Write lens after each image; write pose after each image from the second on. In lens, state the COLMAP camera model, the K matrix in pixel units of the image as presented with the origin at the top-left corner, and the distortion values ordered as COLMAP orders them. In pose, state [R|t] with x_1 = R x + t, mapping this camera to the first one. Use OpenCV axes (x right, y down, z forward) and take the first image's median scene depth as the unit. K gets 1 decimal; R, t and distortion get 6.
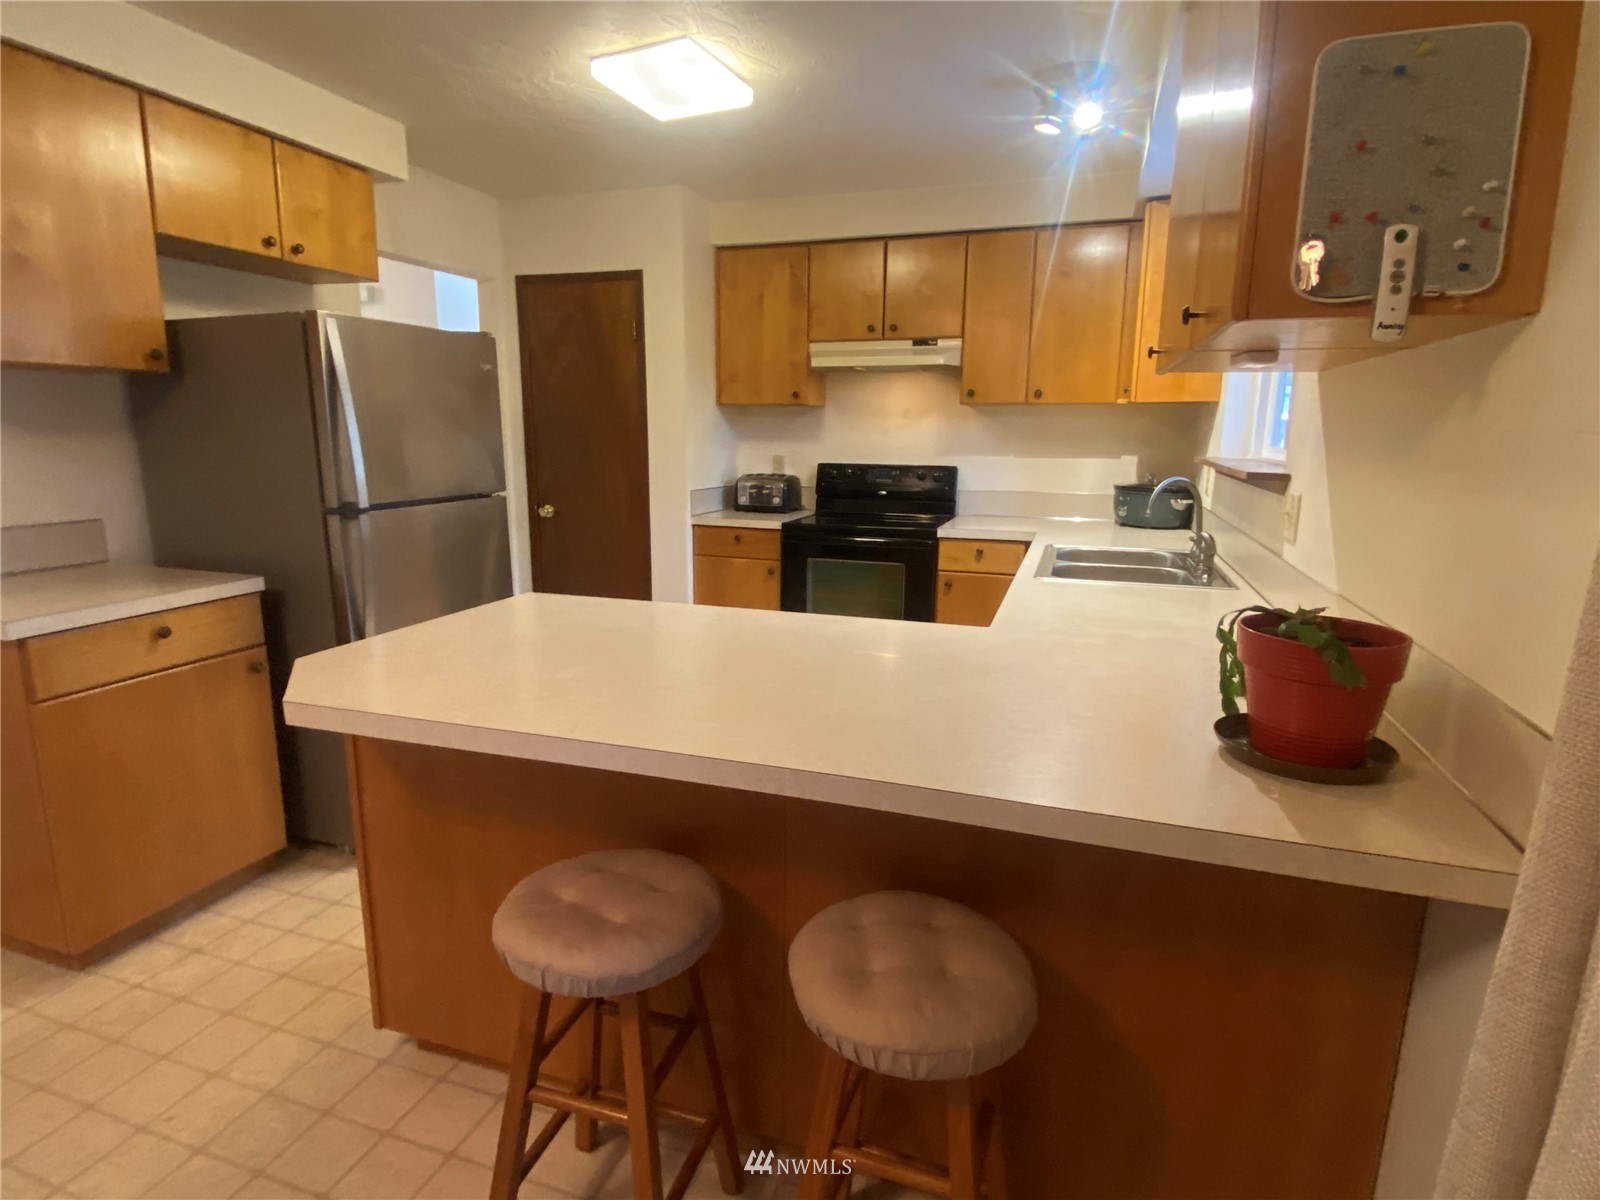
lens RADIAL K [[858.7, 0, 799.8], [0, 858.7, 600.9], [0, 0, 1]] dist [0.012642, -0.015259]
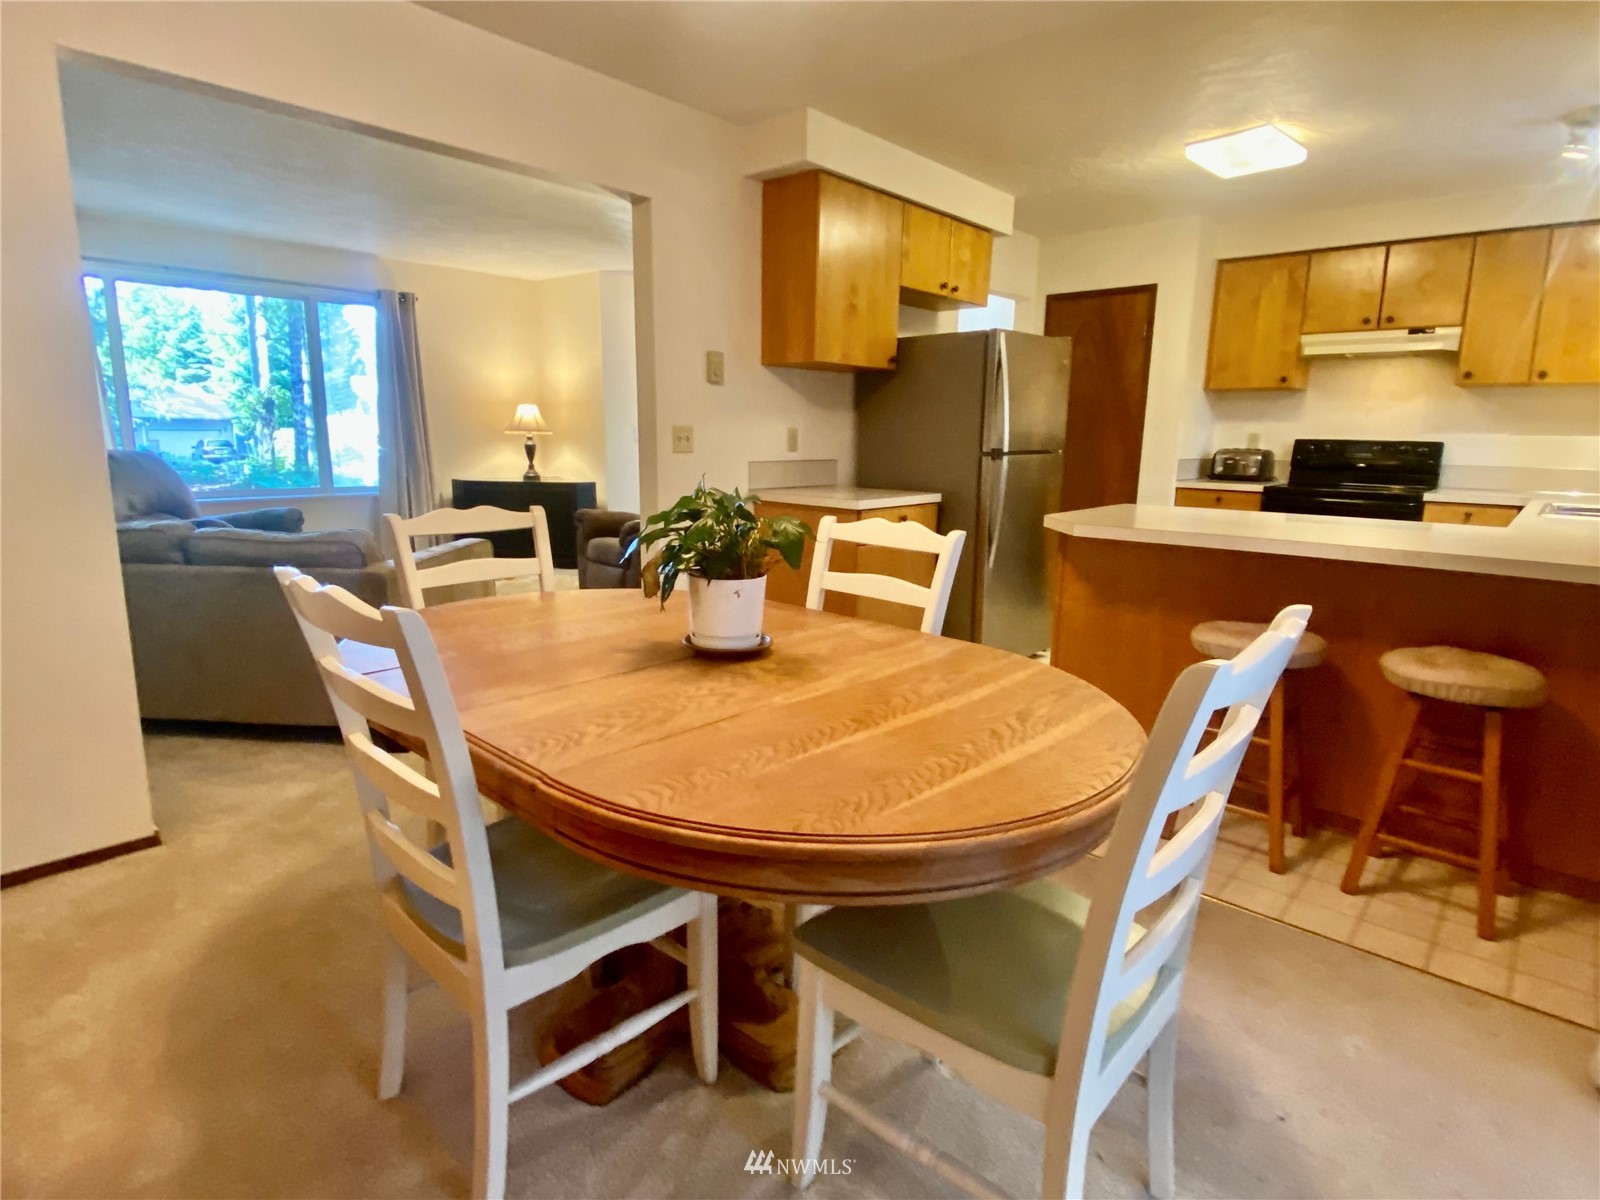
lens RADIAL K [[858.7, 0, 794.0], [0, 858.7, 595.1], [0, 0, 1]] dist [0.012642, -0.015259]
pose [[0.913519, 0.079258, -0.399001, -0.129132], [-0.082454, 0.996553, 0.009175, 0.103359], [0.398353, 0.024518, 0.916905, -0.358536]]
